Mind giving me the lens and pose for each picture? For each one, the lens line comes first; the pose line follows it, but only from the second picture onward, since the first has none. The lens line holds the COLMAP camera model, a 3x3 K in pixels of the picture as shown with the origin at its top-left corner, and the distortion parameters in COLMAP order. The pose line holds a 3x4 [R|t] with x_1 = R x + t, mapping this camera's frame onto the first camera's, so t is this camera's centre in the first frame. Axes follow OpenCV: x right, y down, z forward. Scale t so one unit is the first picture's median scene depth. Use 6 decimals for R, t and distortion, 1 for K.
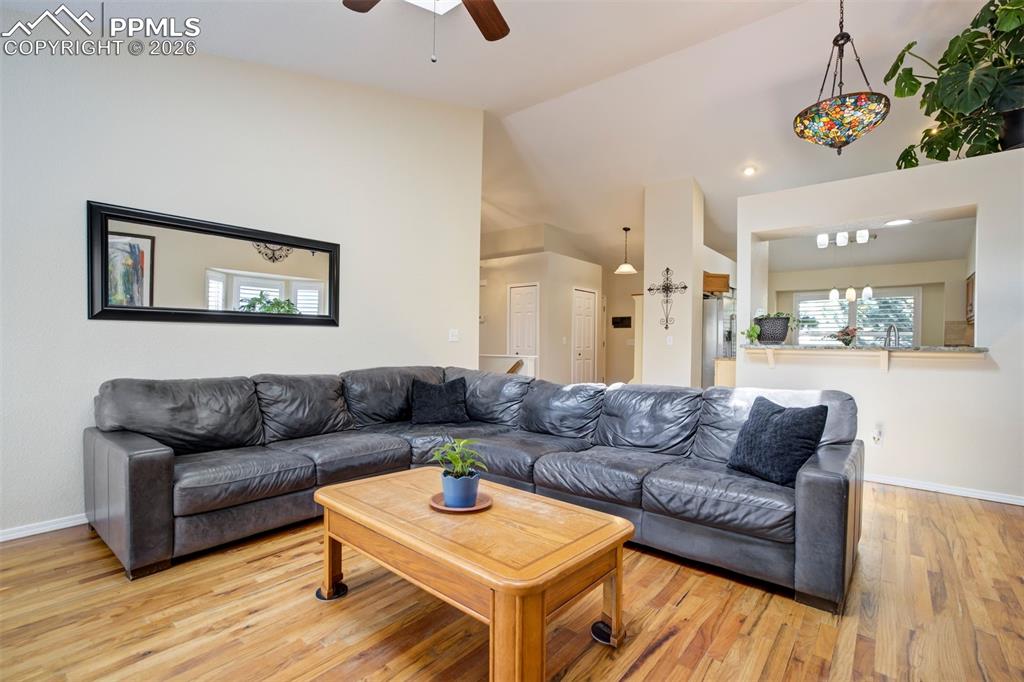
lens RADIAL K [[471.2, 0, 514.8], [0, 471.2, 345.9], [0, 0, 1]] dist [-0.027523, 0.013954]
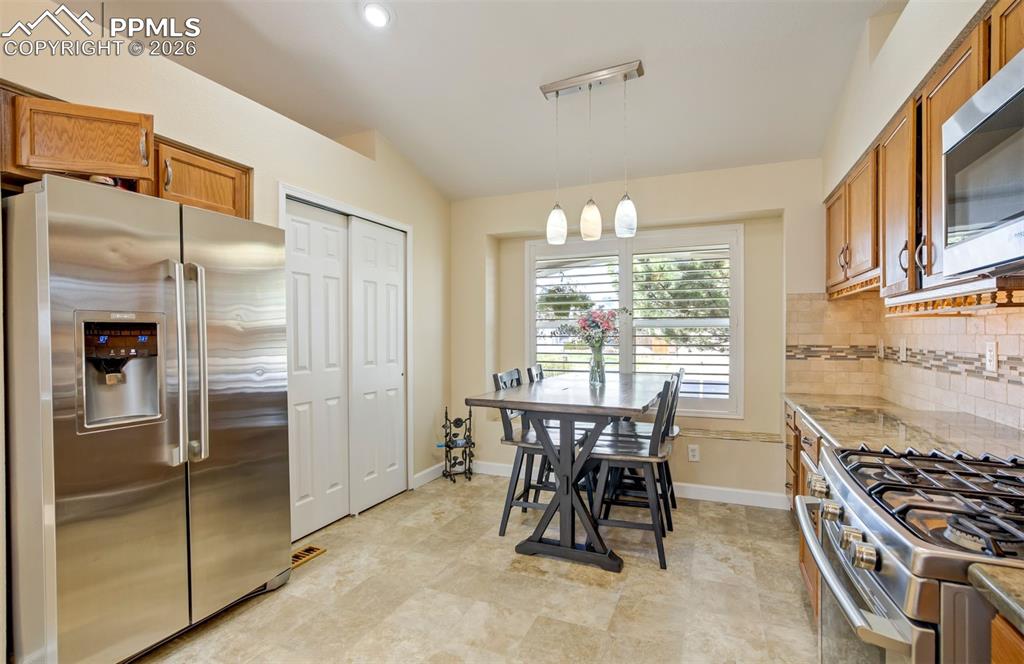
lens RADIAL K [[484.0, 0, 514.4], [0, 484.0, 337.5], [0, 0, 1]] dist [-0.023959, 0.001657]
pose [[0.958749, -0.020783, 0.283494, 0.538684], [0.018927, 0.999778, 0.009286, -0.019868], [-0.283624, -0.003537, 0.958929, 0.627999]]
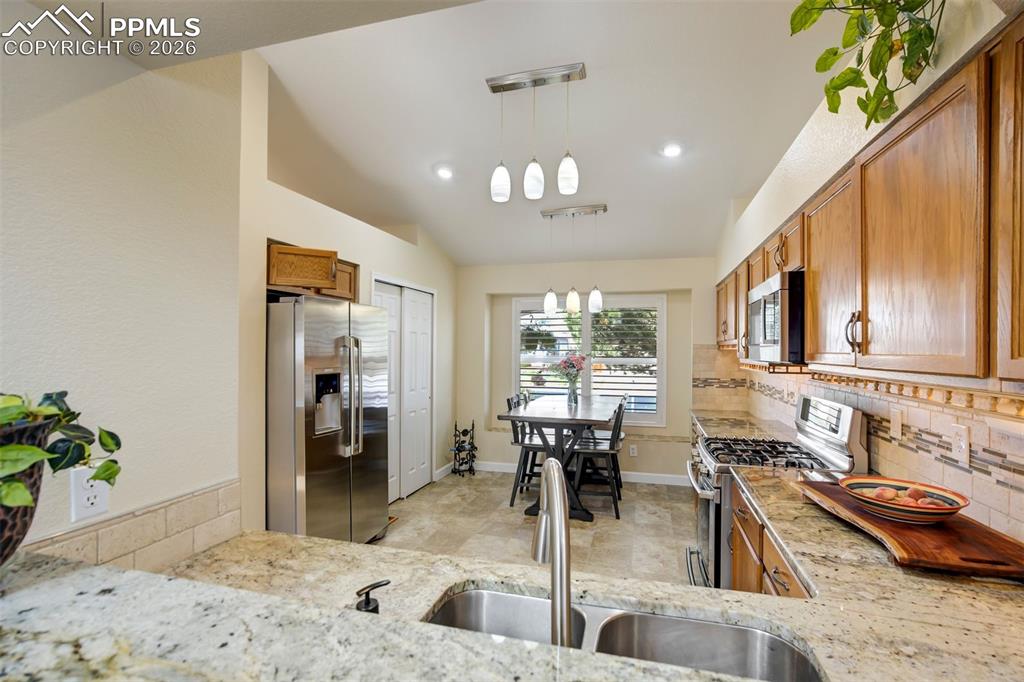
lens RADIAL K [[471.2, 0, 516.3], [0, 471.2, 345.7], [0, 0, 1]] dist [-0.027523, 0.013954]
pose [[0.914445, -0.006774, 0.404653, 0.401369], [0.009876, 0.999936, -0.005580, -0.050249], [-0.404590, 0.009099, 0.914453, 0.466444]]
